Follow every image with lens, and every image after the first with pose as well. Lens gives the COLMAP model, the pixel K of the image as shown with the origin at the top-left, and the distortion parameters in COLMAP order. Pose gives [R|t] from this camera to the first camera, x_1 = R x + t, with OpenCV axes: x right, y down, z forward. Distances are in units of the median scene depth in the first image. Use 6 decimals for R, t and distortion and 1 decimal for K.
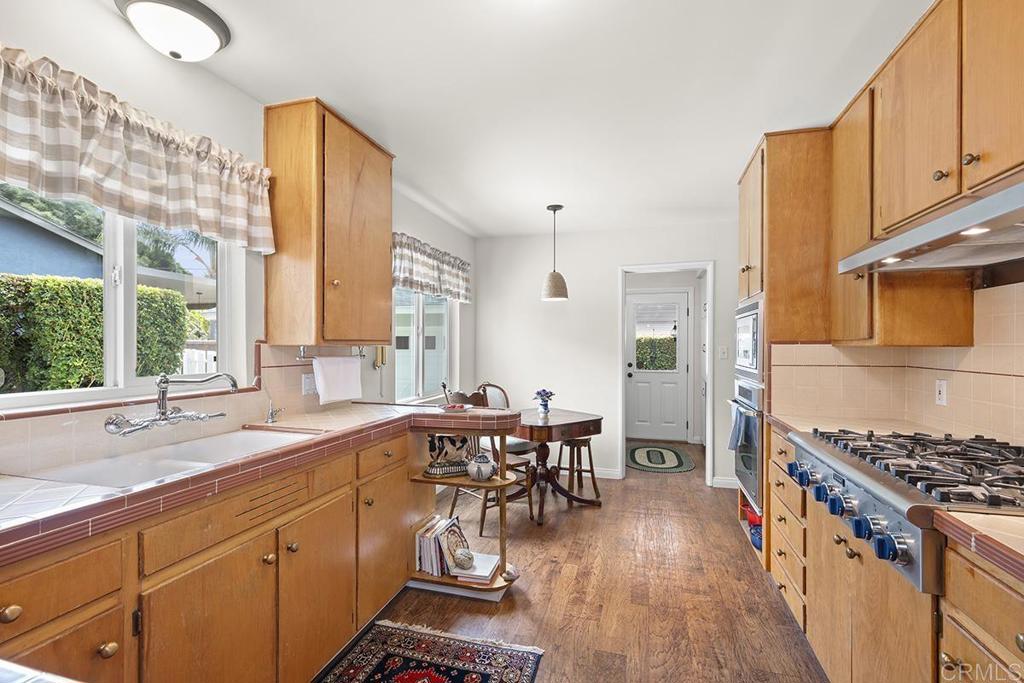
lens RADIAL K [[444.7, 0, 512.0], [0, 444.7, 345.5], [0, 0, 1]] dist [-0.001527, -0.000100]
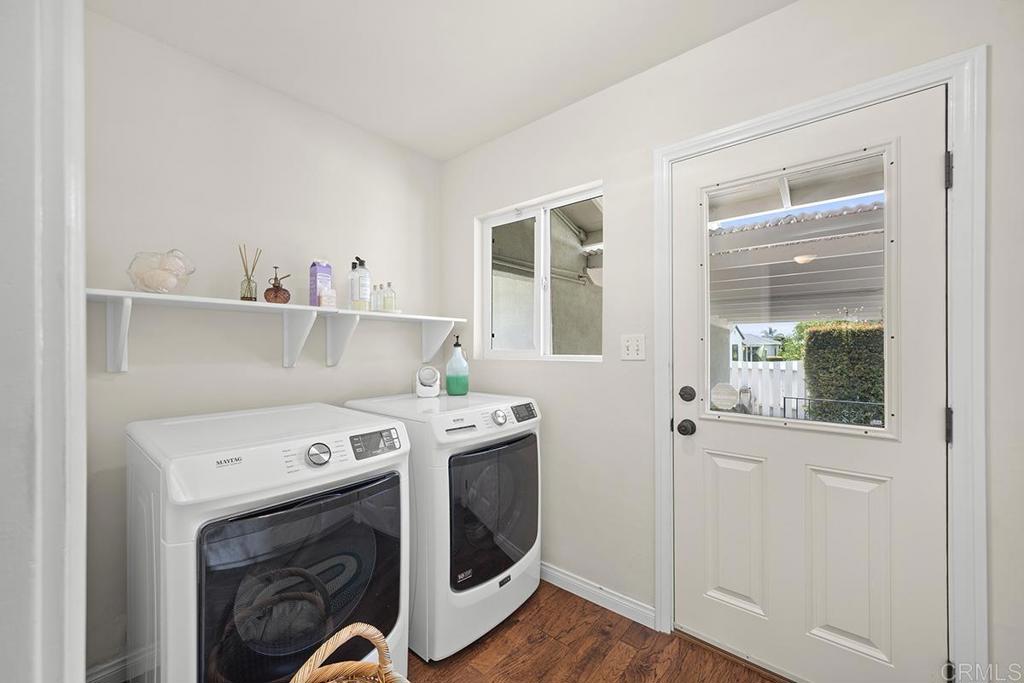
lens RADIAL K [[406.2, 0, 512.0], [0, 406.2, 336.8], [0, 0, 1]] dist [0.000343, -0.000070]
pose [[0.916419, -0.003253, -0.400206, 0.372950], [-0.002202, 0.999911, -0.013172, 0.012112], [0.400213, 0.012952, 0.916331, 0.979153]]
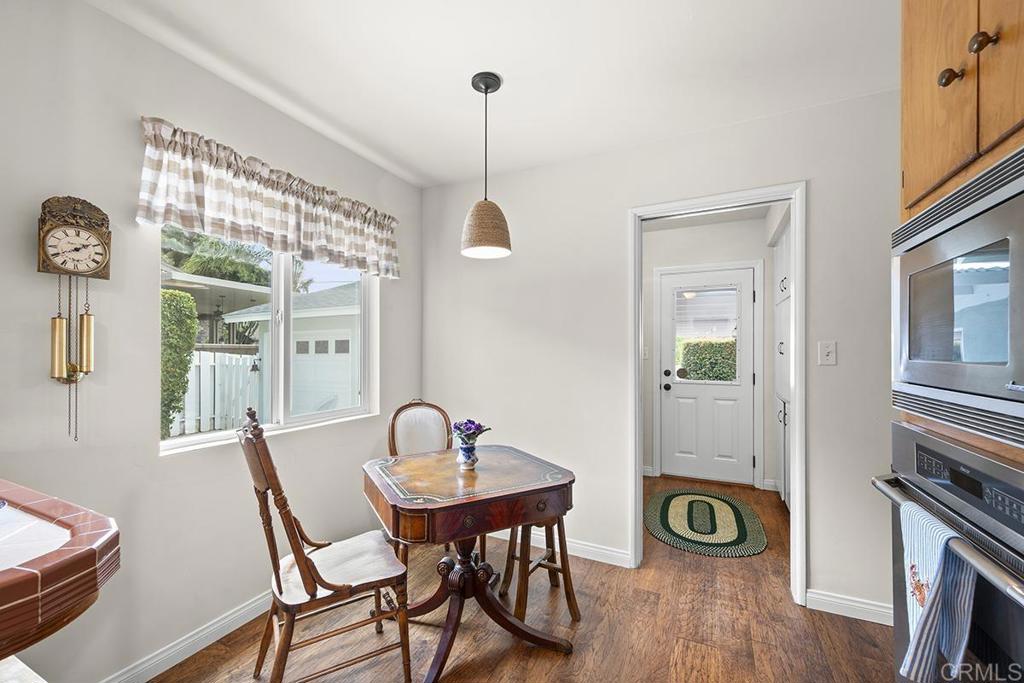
lens RADIAL K [[406.2, 0, 516.9], [0, 406.2, 347.7], [0, 0, 1]] dist [0.000343, -0.000070]
pose [[0.988517, -0.001765, -0.151100, 0.173956], [0.000131, 0.999941, -0.010826, 0.013344], [0.151110, 0.010682, 0.988459, 0.439905]]
